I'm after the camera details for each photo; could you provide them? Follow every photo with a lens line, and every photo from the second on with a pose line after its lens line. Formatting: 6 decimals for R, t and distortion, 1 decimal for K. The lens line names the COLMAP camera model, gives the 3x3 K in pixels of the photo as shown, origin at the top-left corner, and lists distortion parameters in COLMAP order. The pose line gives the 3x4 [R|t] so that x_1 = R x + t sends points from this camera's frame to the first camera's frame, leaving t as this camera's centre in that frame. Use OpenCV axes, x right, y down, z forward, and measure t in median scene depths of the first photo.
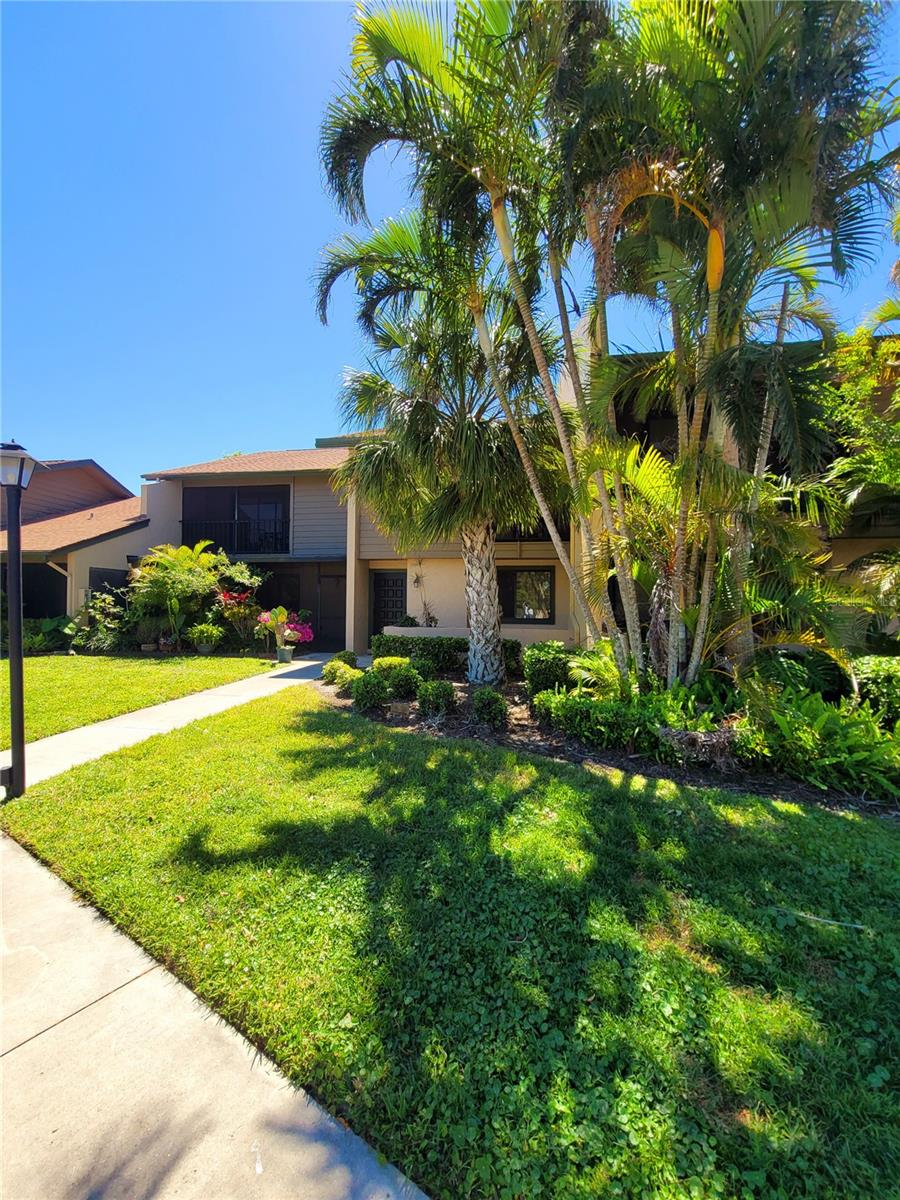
lens RADIAL K [[490.6, 0, 451.4], [0, 490.6, 595.4], [0, 0, 1]] dist [-0.001311, 0.000387]
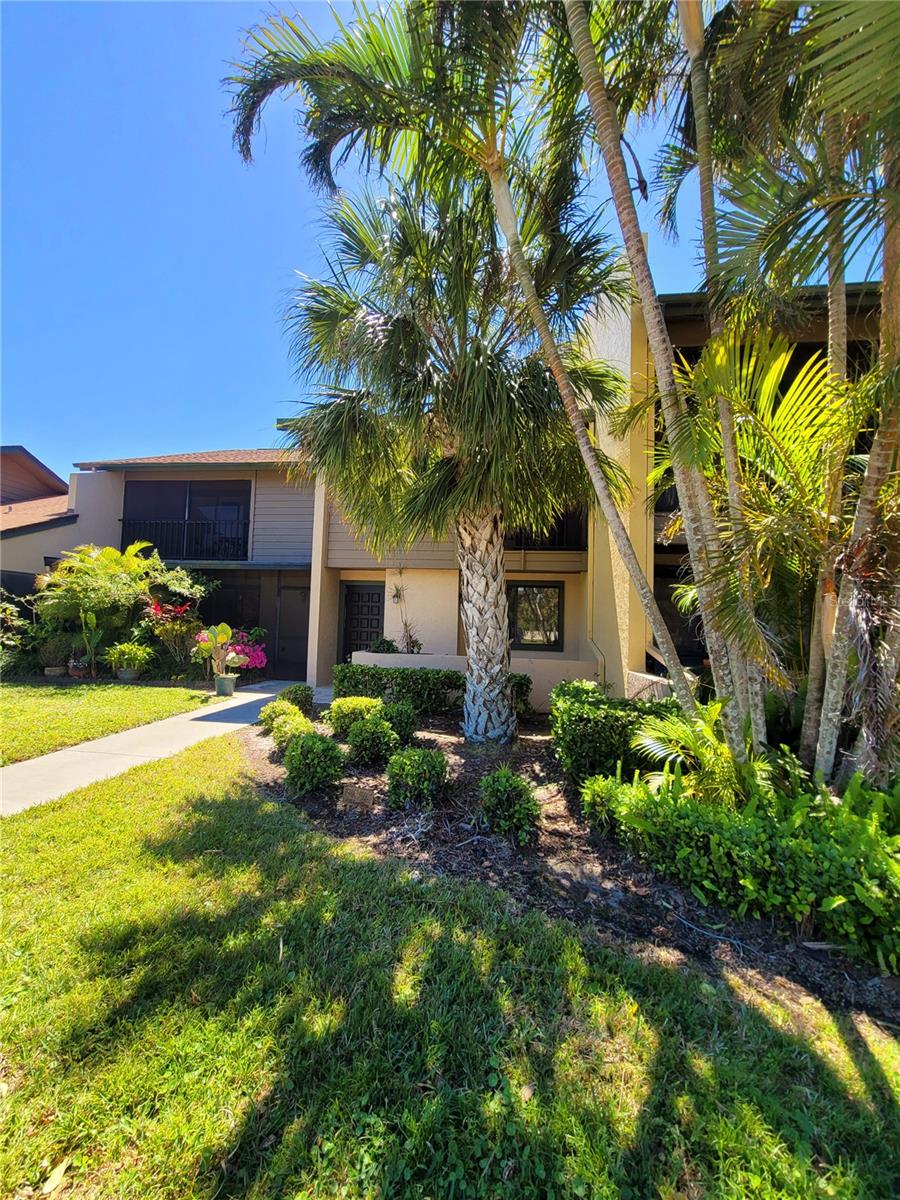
lens RADIAL K [[490.6, 0, 452.0], [0, 490.6, 612.9], [0, 0, 1]] dist [-0.001311, 0.000387]
pose [[0.999122, 0.022073, 0.035604, -0.011432], [-0.021942, 0.999751, -0.004062, 0.001299], [-0.035684, 0.003278, 0.999358, 0.290527]]
